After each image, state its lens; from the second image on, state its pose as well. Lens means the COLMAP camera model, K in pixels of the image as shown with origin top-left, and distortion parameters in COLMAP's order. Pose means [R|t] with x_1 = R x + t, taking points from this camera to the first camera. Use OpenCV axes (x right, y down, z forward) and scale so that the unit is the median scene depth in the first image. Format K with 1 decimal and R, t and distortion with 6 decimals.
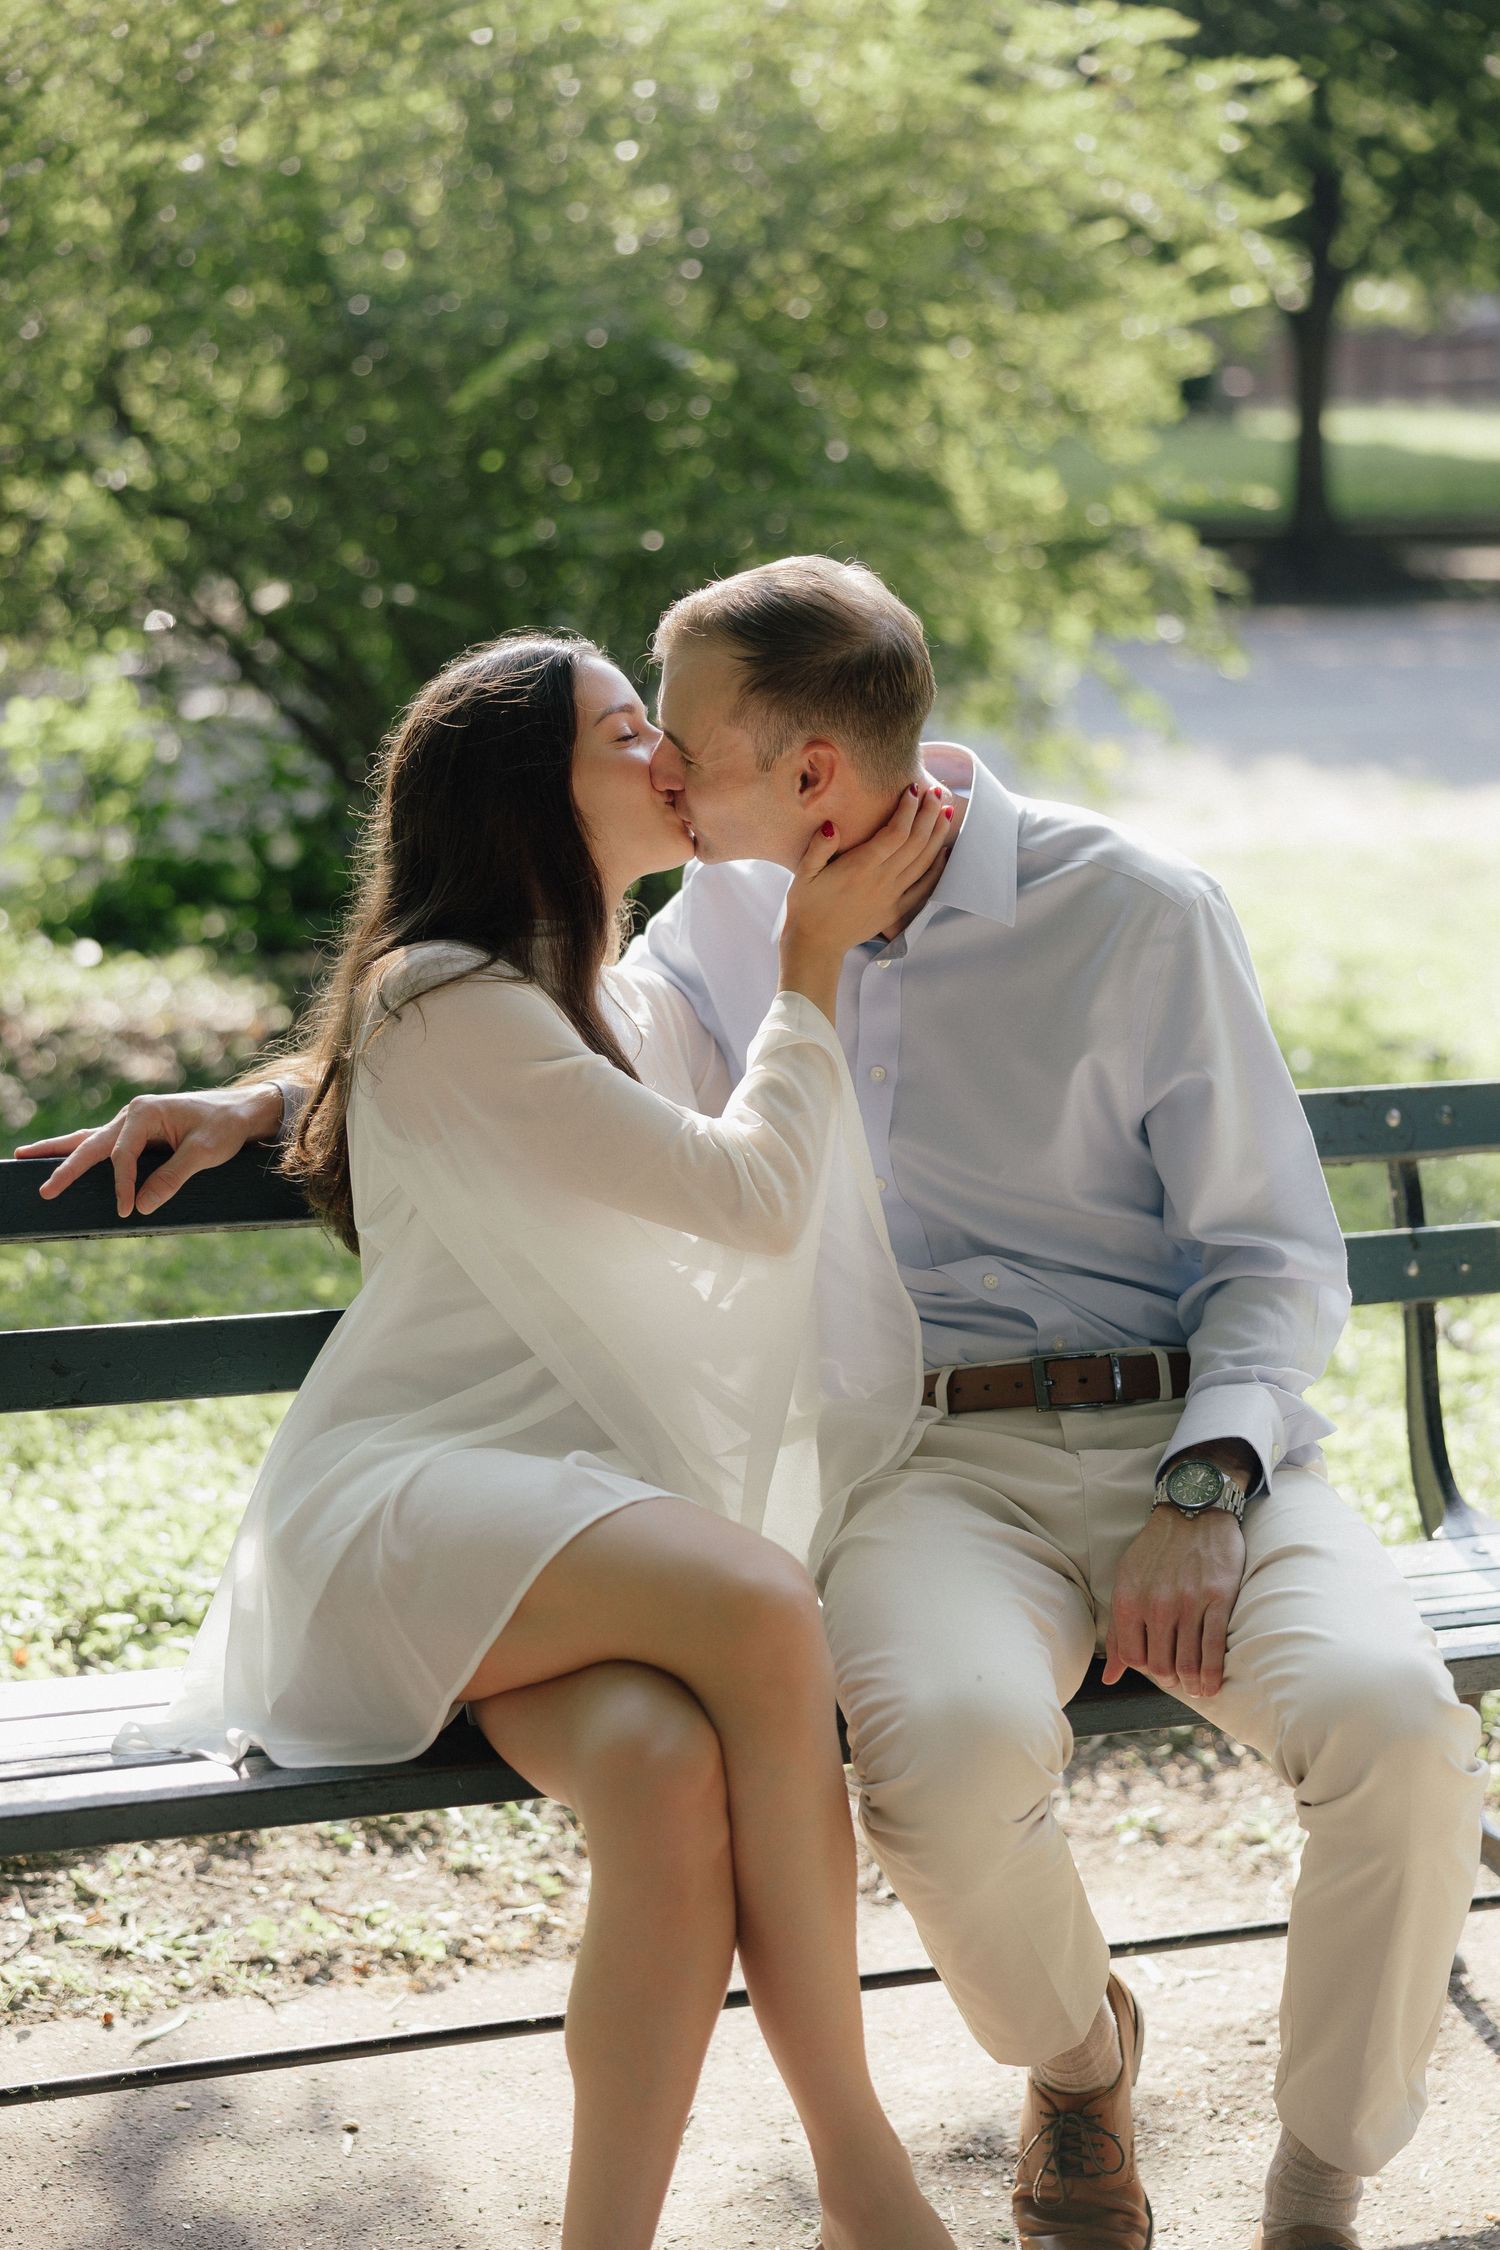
lens RADIAL K [[3769.4, 0, 748.9], [0, 3769.4, 1150.1], [0, 0, 1]] dist [-0.001341, 0.000000]
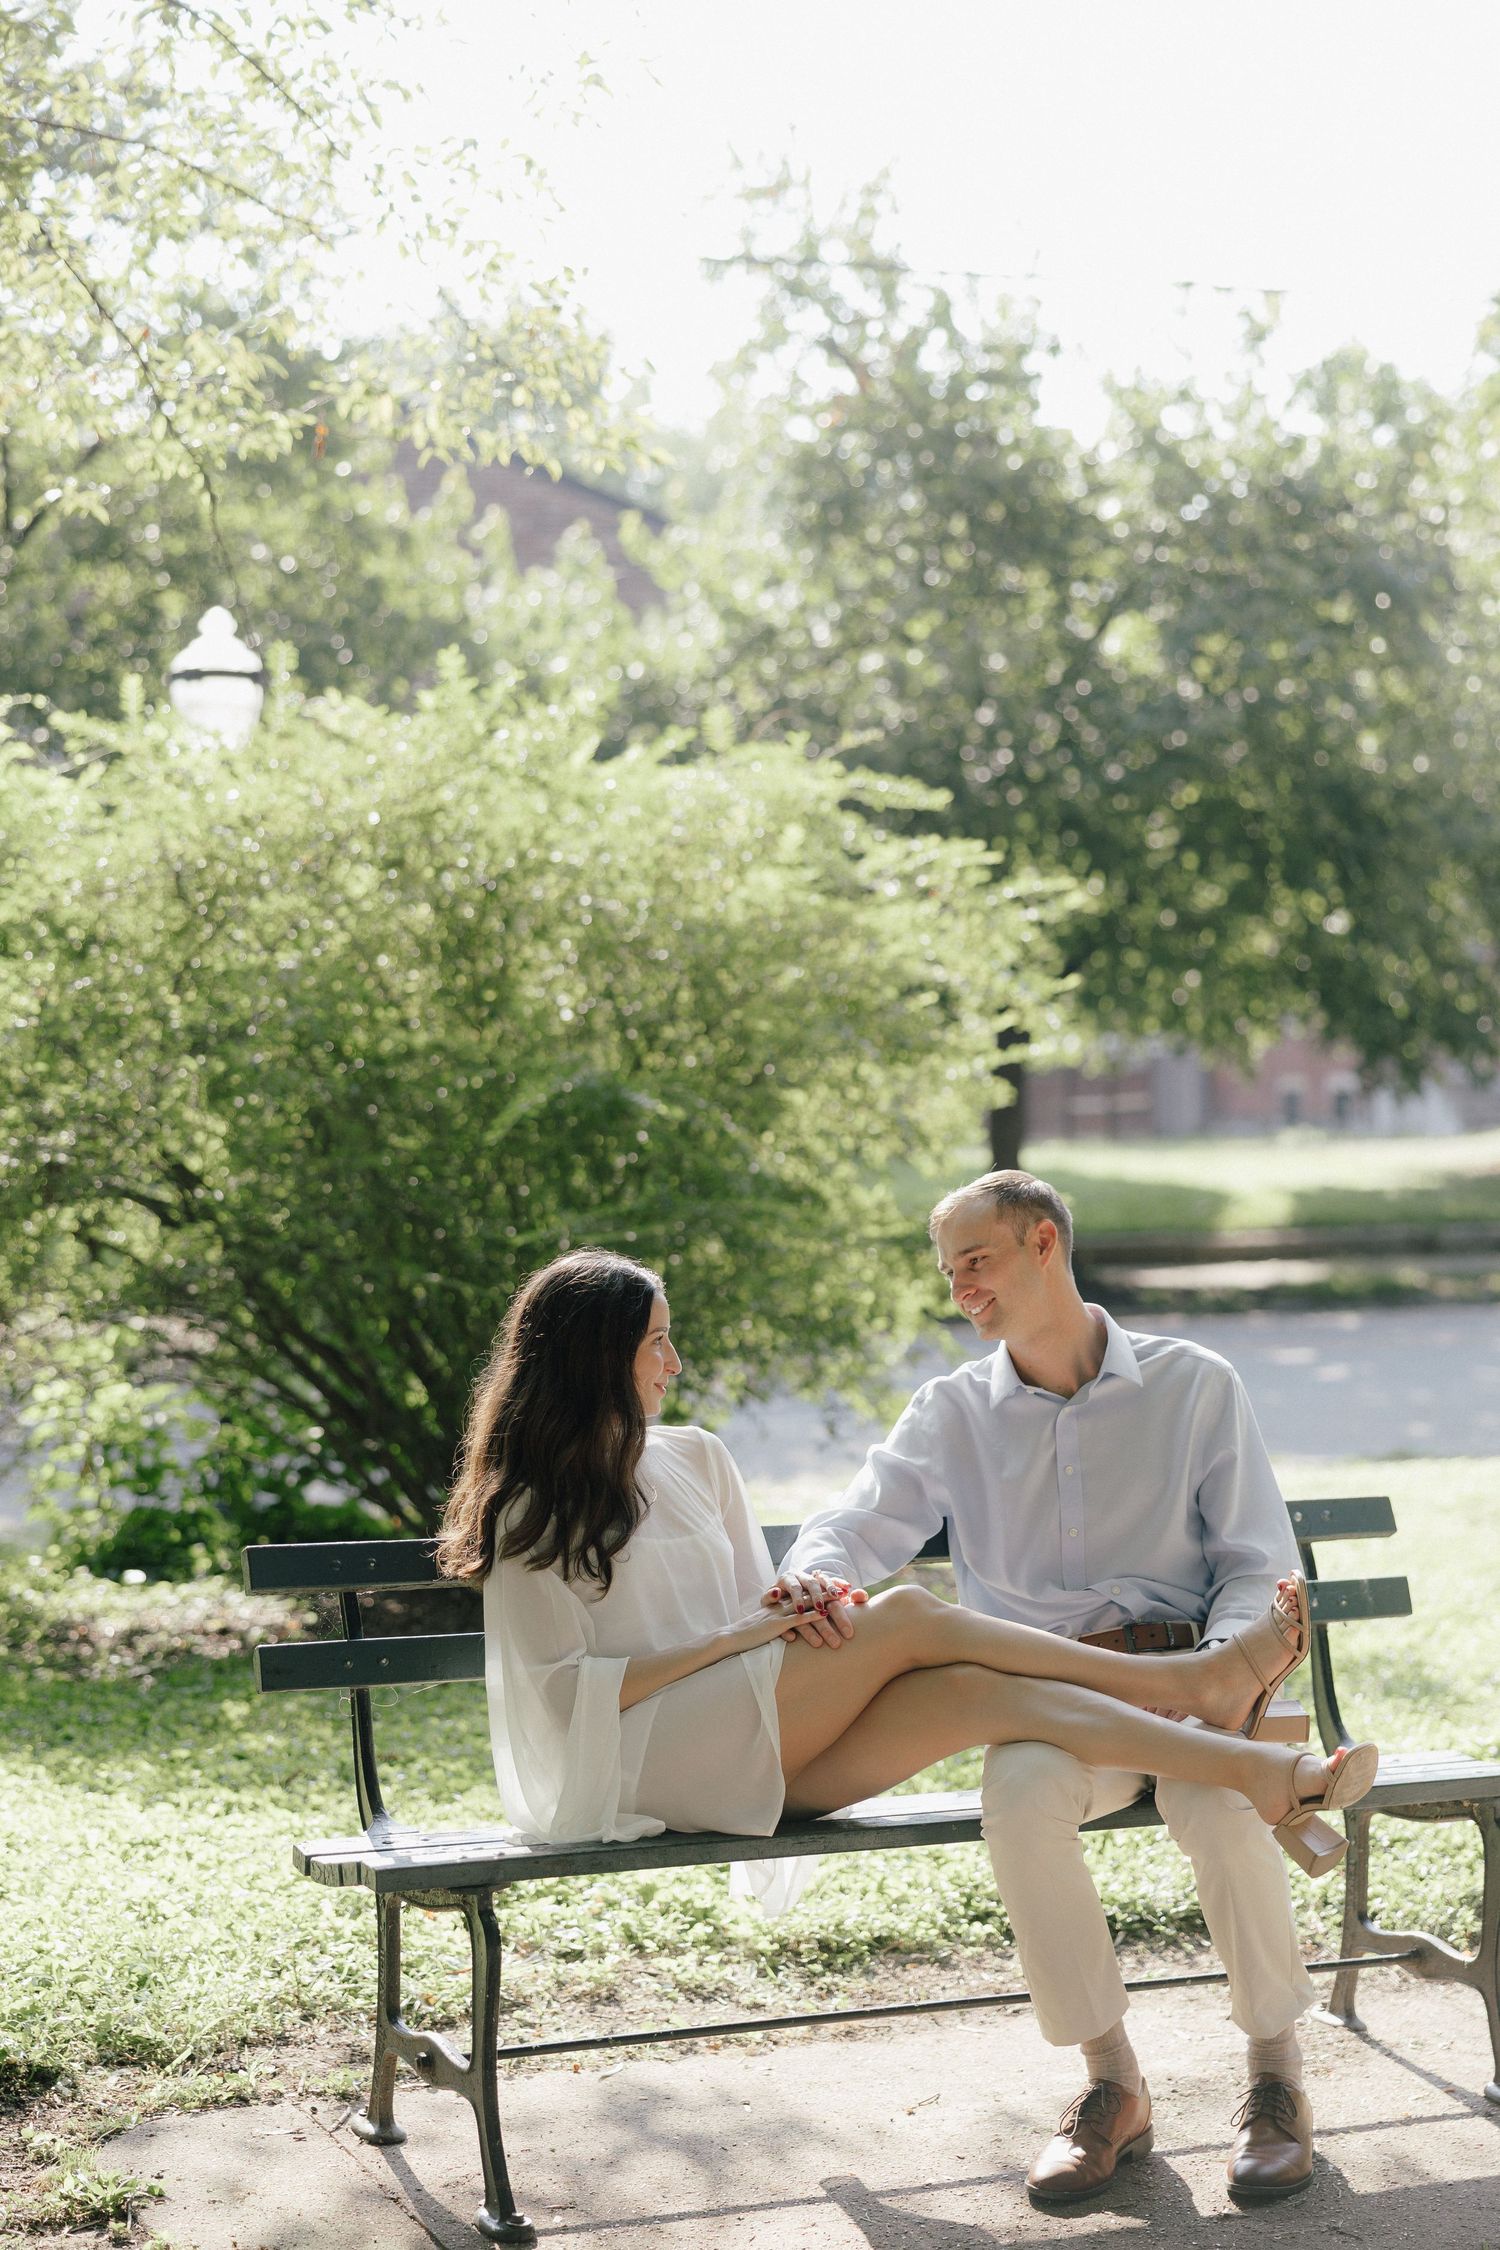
lens RADIAL K [[3769.4, 0, 731.1], [0, 3769.4, 1161.0], [0, 0, 1]] dist [-0.001341, 0.000000]
pose [[0.996334, -0.015056, 0.084214, -0.096844], [0.030858, 0.981370, -0.189632, 0.063305], [-0.079790, 0.191536, 0.978237, -0.294554]]
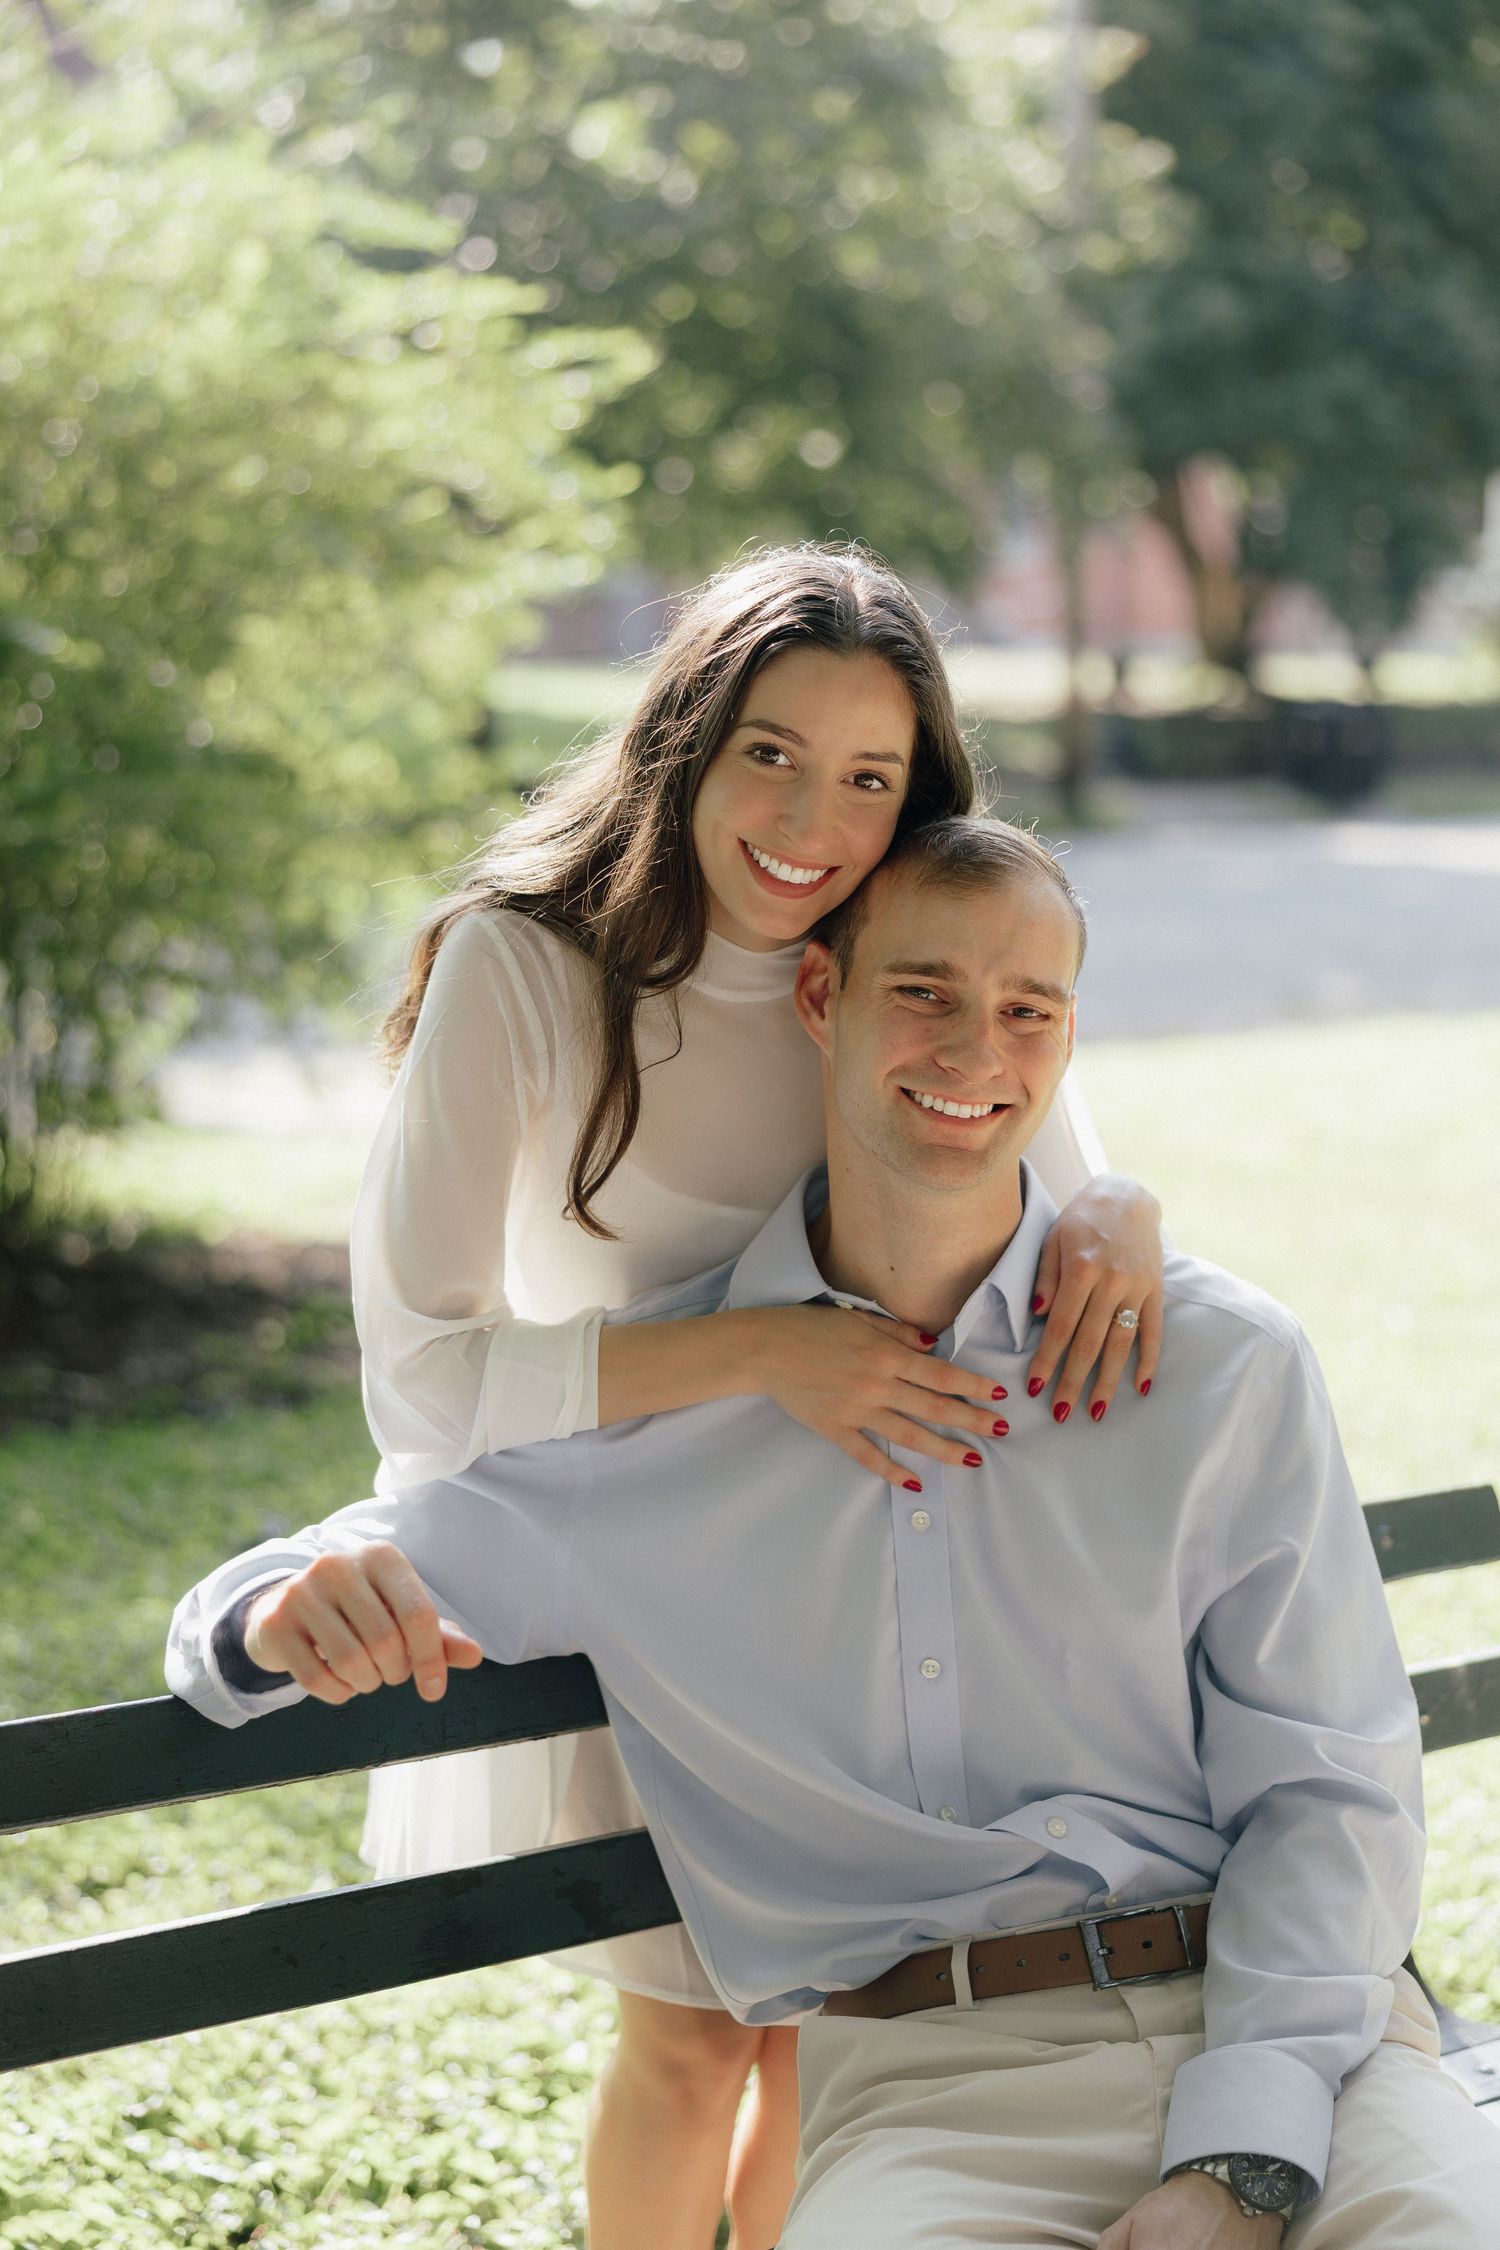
lens RADIAL K [[3584.1, 0, 800.2], [0, 3584.1, 1123.3], [0, 0, 1]] dist [-0.006907, 0.000000]
pose [[0.968322, -0.037725, 0.246840, -0.057030], [0.054641, 0.996577, -0.062042, -0.023986], [-0.243654, 0.073564, 0.967068, 0.102651]]
